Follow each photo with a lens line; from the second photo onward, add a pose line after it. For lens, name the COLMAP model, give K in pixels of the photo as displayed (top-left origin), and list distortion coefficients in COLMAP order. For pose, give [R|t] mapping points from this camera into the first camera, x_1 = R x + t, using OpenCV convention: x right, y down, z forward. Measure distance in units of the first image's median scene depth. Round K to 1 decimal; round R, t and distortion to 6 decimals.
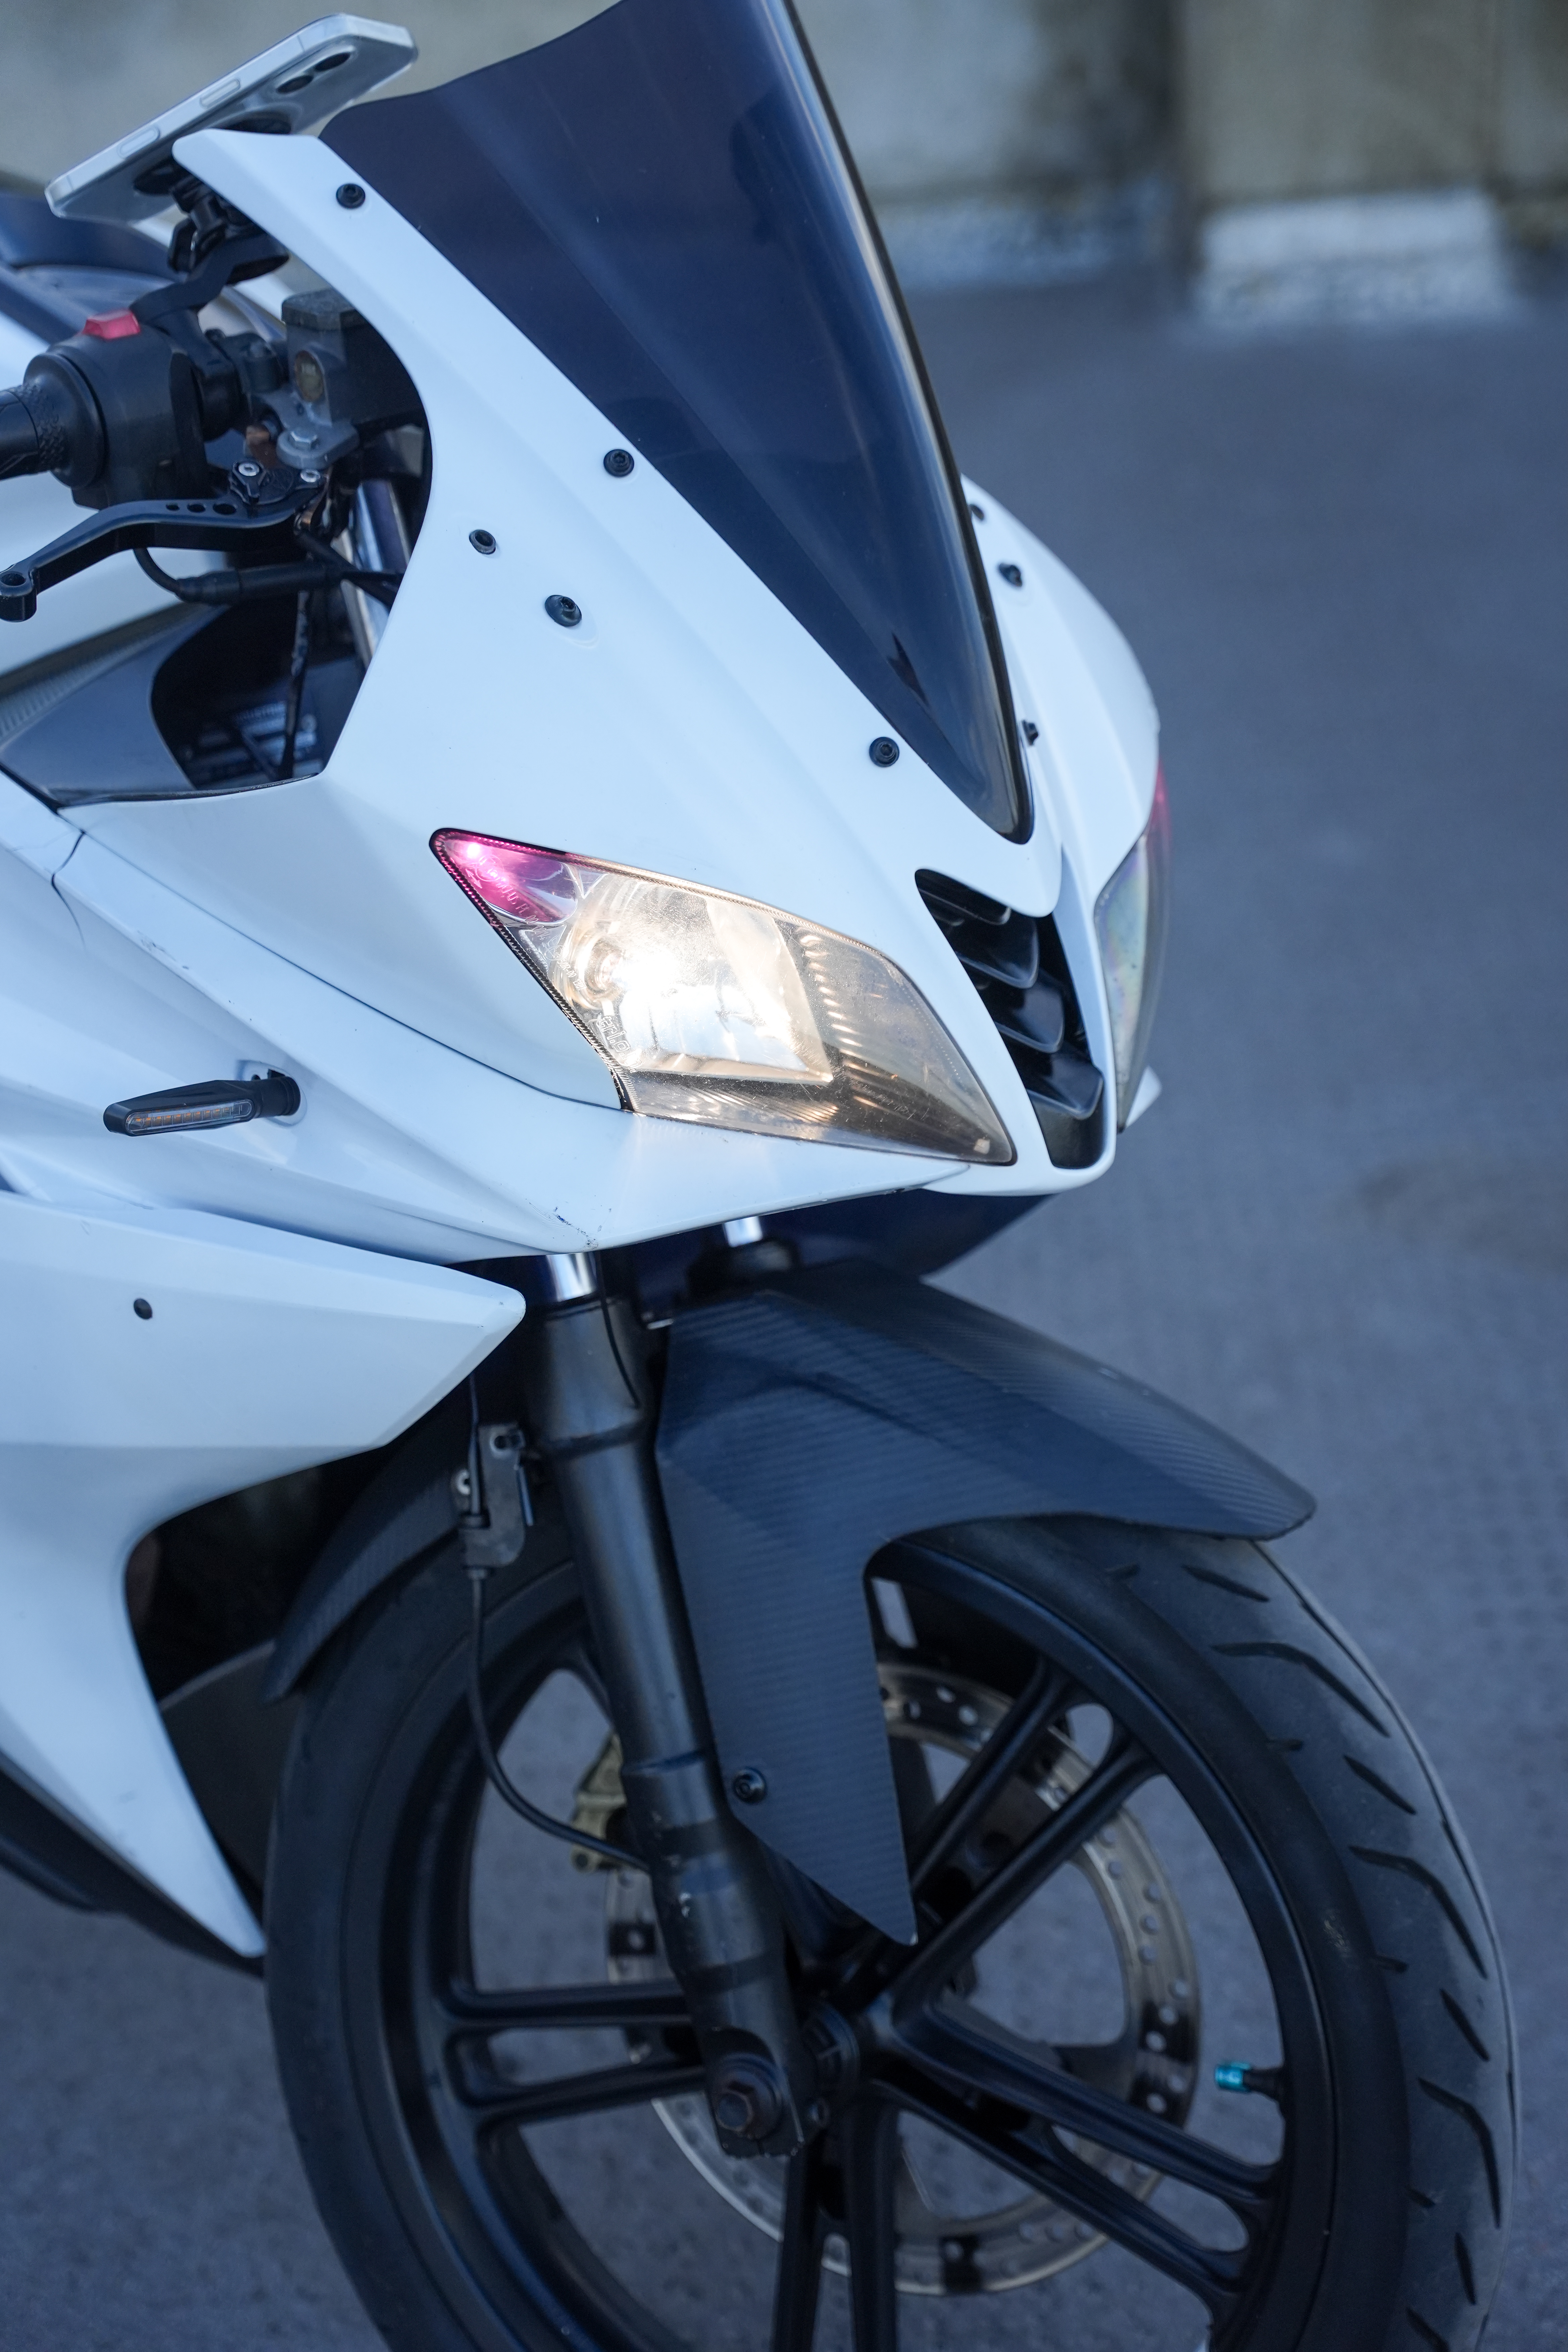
lens RADIAL K [[3411.4, 0, 784.0], [0, 3411.4, 1176.0], [0, 0, 1]] dist [0.039460, 0.123575]
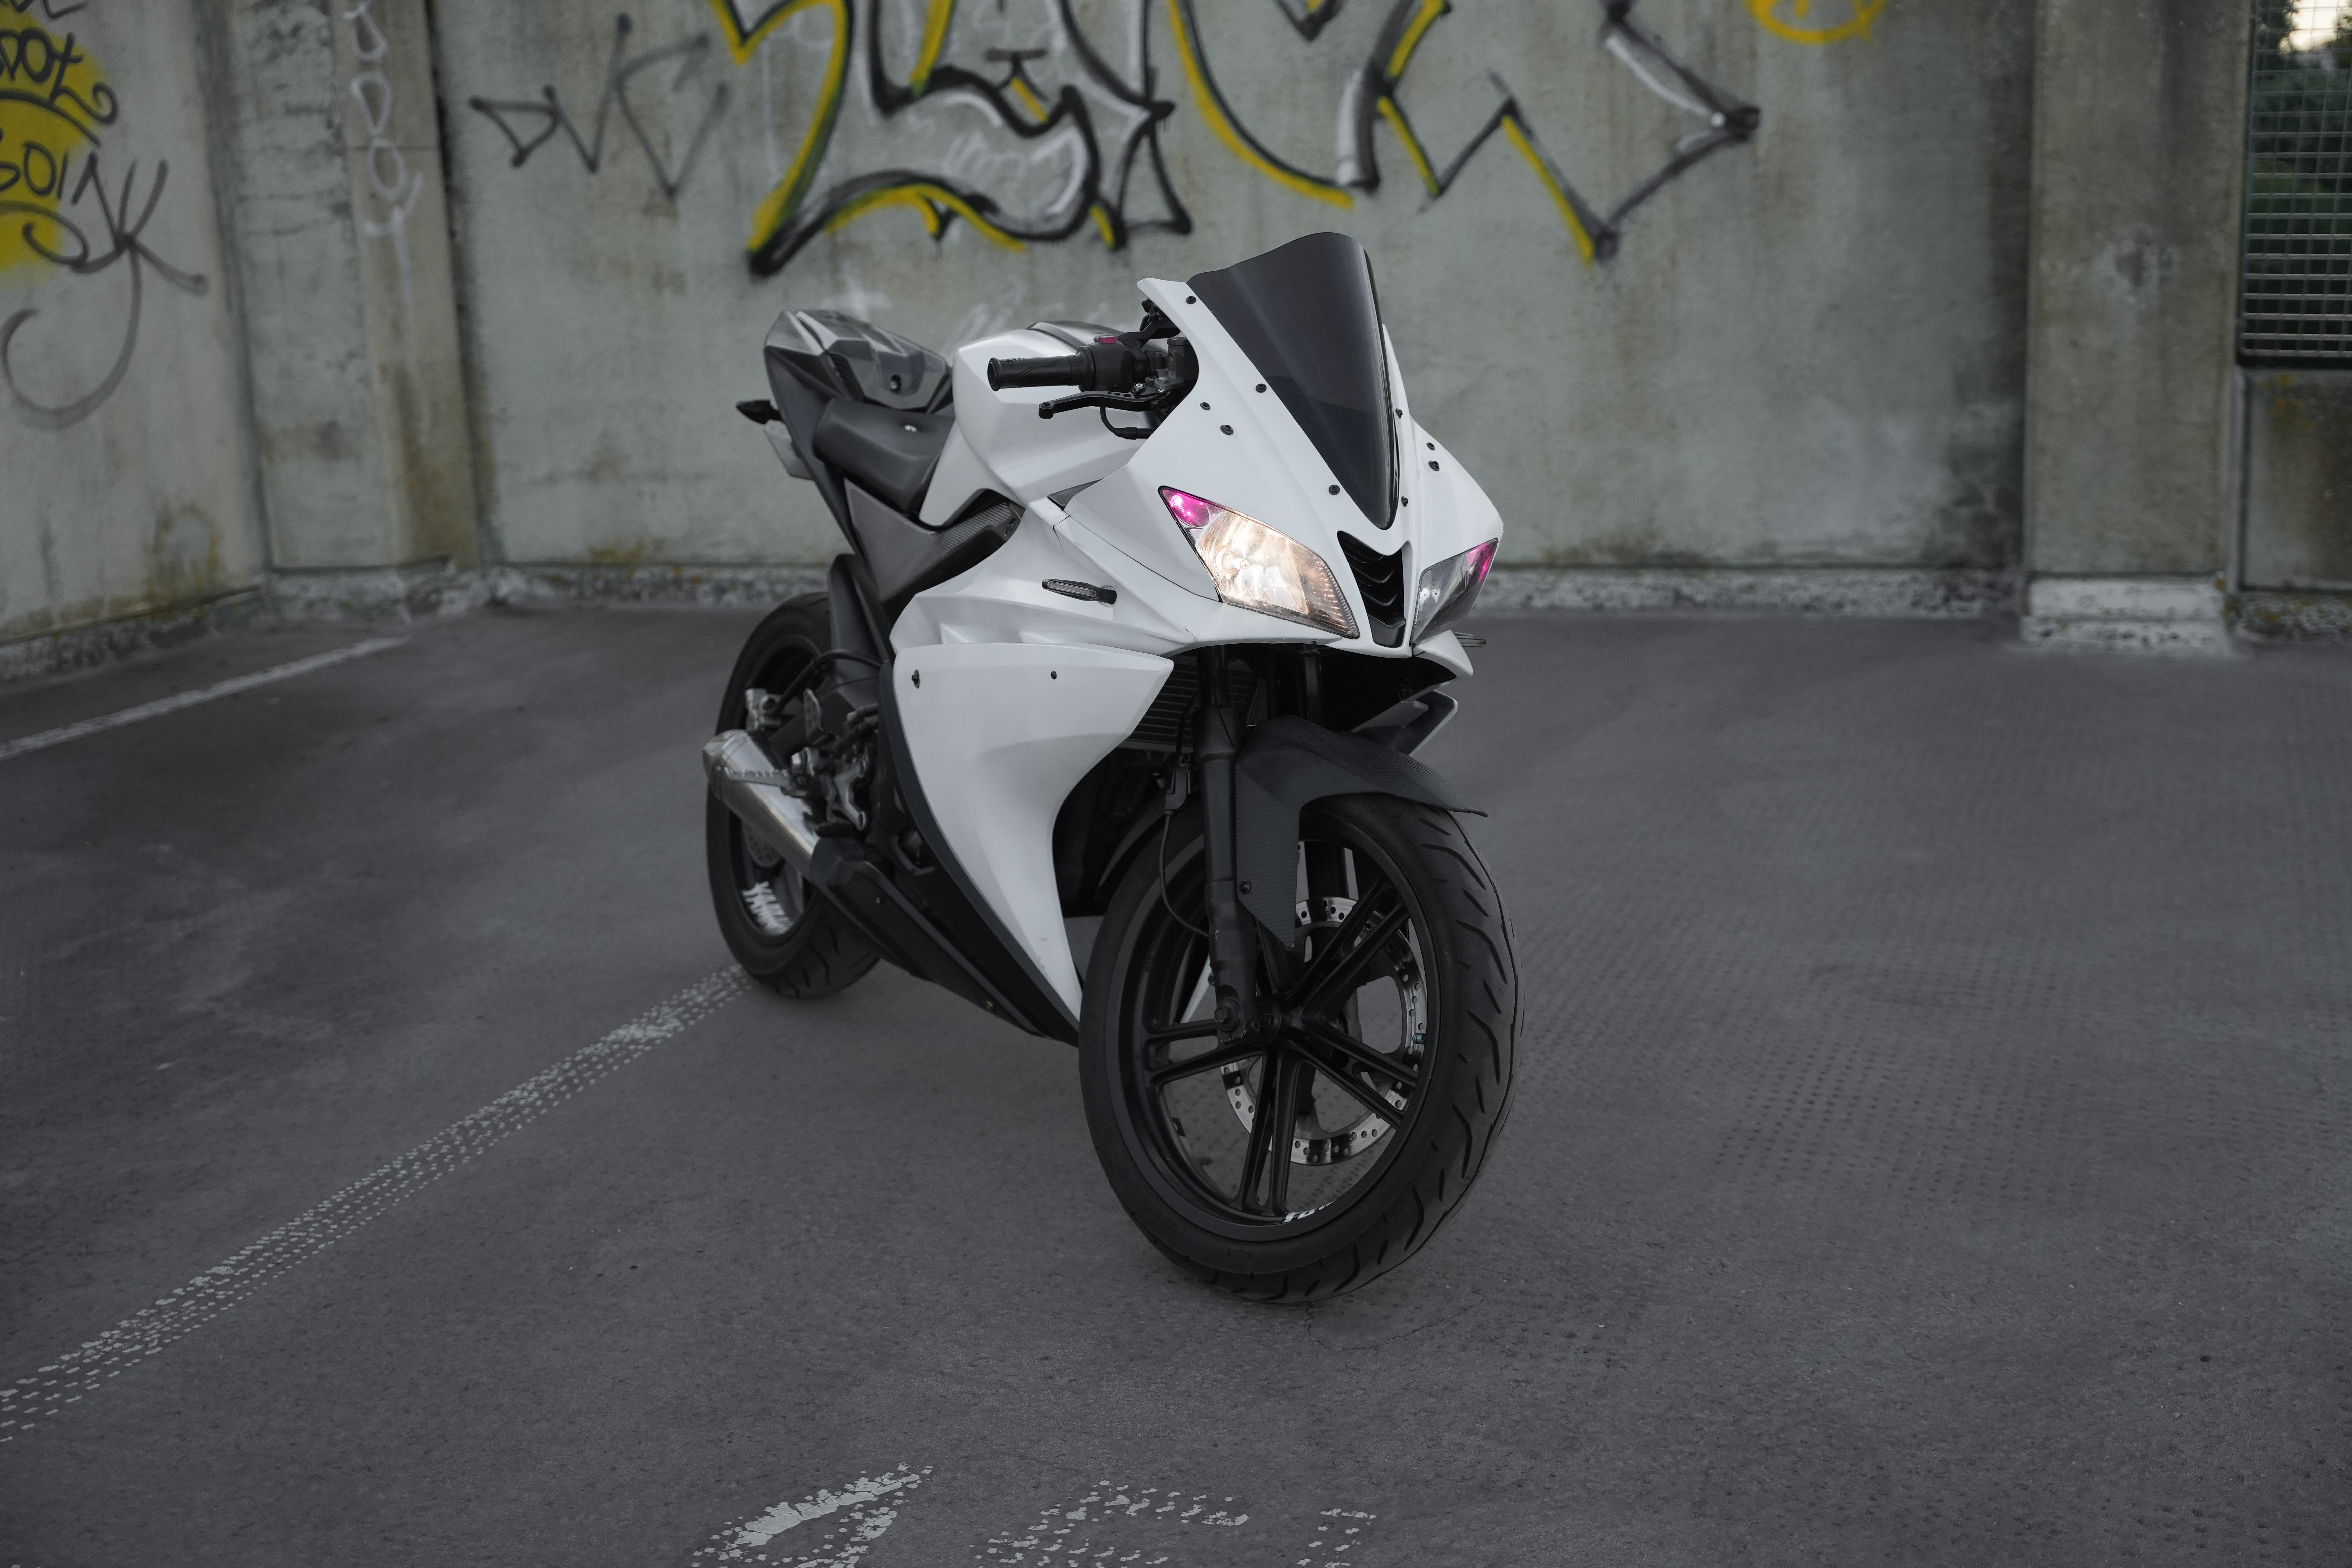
lens RADIAL K [[2967.9, 0, 1176.0], [0, 2967.9, 784.0], [0, 0, 1]] dist [-0.017823, -0.010171]
pose [[0.938899, 0.096350, -0.330433, 0.680009], [-0.180882, 0.954886, -0.235532, 0.648485], [0.292833, 0.280910, 0.913969, -1.091532]]
